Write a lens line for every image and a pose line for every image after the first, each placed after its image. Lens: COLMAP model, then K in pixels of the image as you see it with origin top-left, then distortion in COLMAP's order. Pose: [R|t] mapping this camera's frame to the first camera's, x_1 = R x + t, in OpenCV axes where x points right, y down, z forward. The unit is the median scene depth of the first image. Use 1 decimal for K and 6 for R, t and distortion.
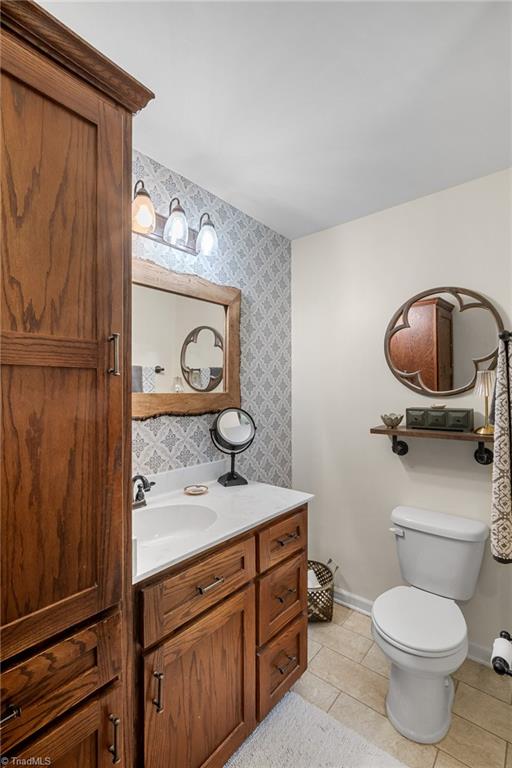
lens RADIAL K [[336.1, 0, 261.2], [0, 336.1, 388.0], [0, 0, 1]] dist [-0.014386, 0.004452]
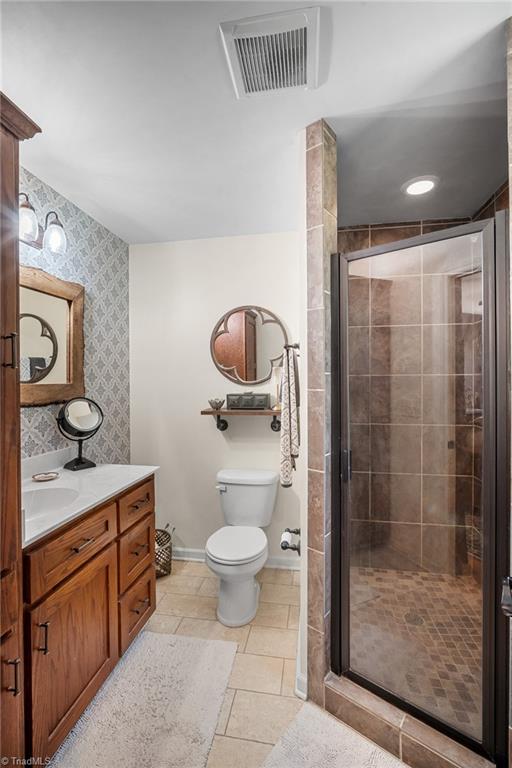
lens RADIAL K [[336.1, 0, 254.5], [0, 336.1, 381.9], [0, 0, 1]] dist [-0.014386, 0.004452]
pose [[0.867486, -0.006425, 0.497420, -0.142183], [0.002253, 0.999957, 0.008987, 0.000281], [-0.497457, -0.006676, 0.867463, -0.220766]]
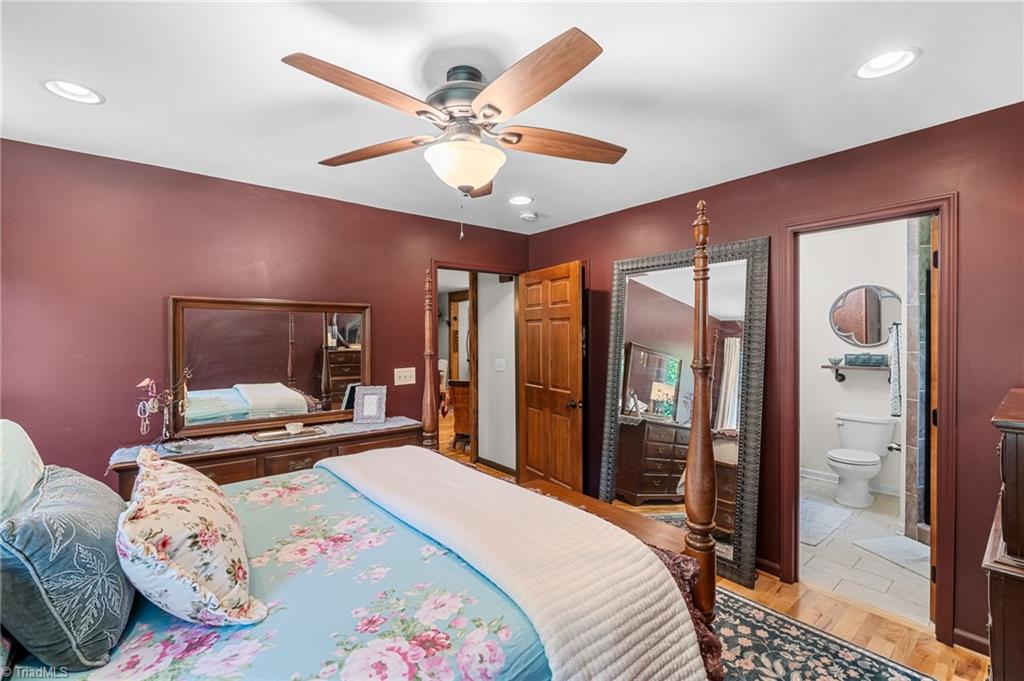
lens RADIAL K [[448.1, 0, 504.0], [0, 448.1, 339.1], [0, 0, 1]] dist [-0.014386, 0.004452]
pose [[0.979853, -0.000971, -0.199716, -0.920769], [0.003370, 0.999926, 0.011670, -0.055079], [0.199690, -0.012108, 0.979784, -1.773480]]
